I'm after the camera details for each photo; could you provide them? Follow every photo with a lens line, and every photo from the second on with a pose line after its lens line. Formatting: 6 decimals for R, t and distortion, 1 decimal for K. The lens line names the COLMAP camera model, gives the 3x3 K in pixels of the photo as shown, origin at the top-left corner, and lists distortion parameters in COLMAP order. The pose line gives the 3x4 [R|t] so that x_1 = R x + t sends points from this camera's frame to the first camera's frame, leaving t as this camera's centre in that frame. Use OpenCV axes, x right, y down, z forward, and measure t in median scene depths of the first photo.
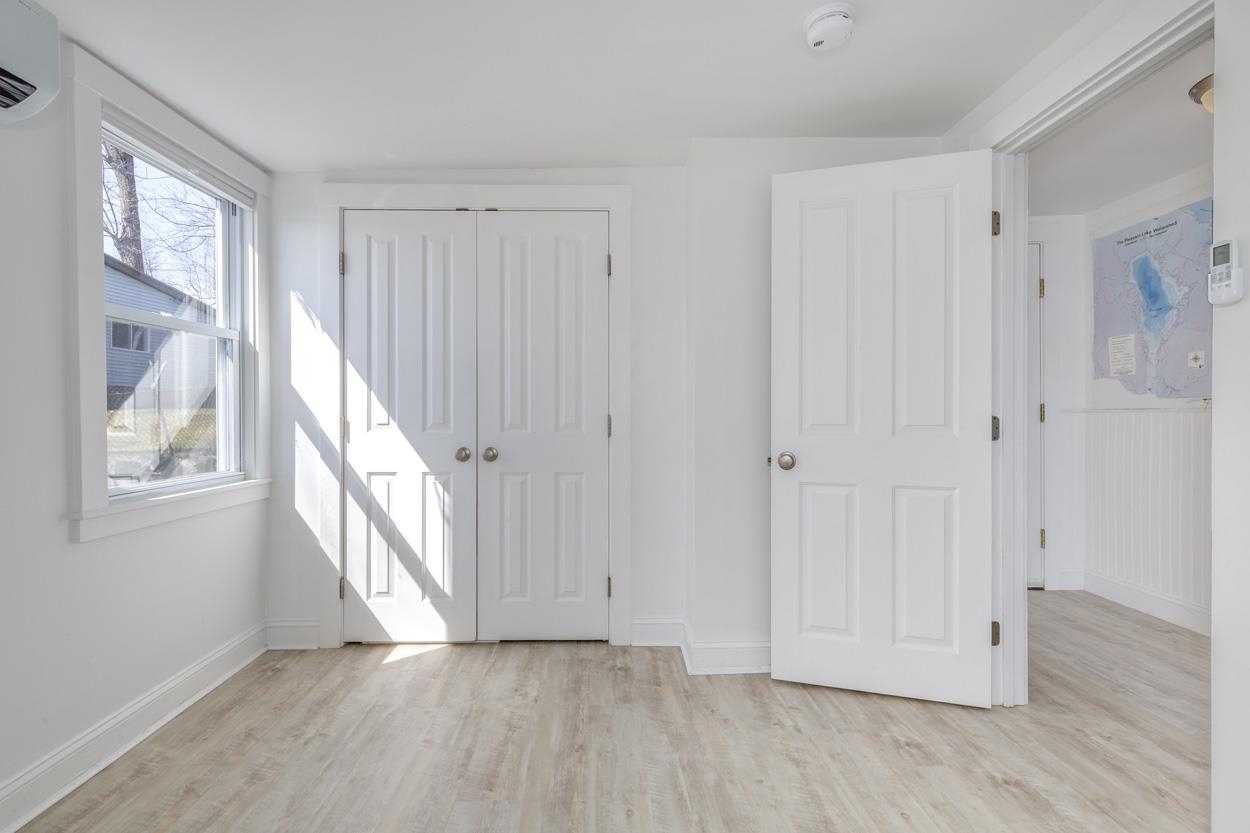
lens RADIAL K [[594.4, 0, 629.9], [0, 594.4, 414.4], [0, 0, 1]] dist [0.003748, 0.000319]
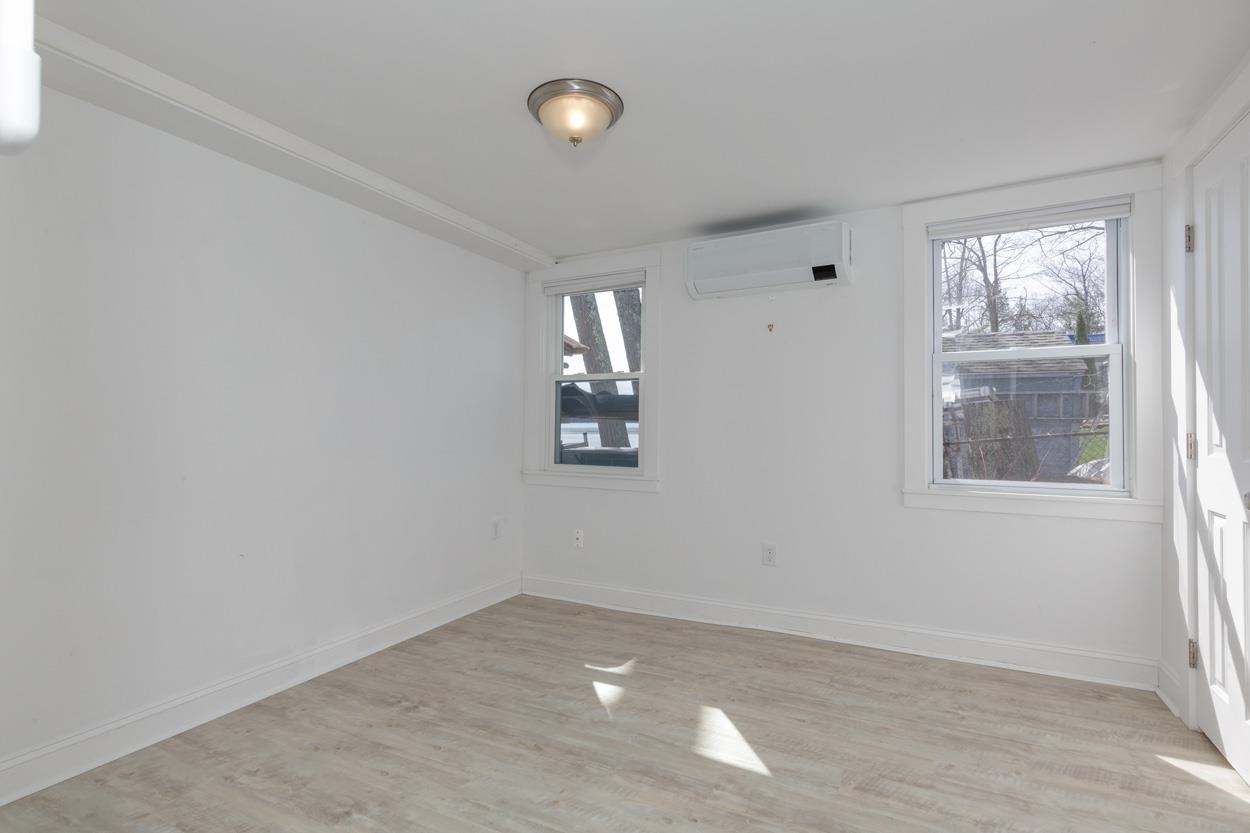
lens RADIAL K [[594.4, 0, 633.3], [0, 594.4, 417.1], [0, 0, 1]] dist [0.003748, 0.000319]
pose [[-0.498111, -0.007332, -0.867082, 0.725855], [-0.003844, 0.999973, -0.006247, -0.014195], [0.867105, 0.000222, -0.498126, 0.976785]]
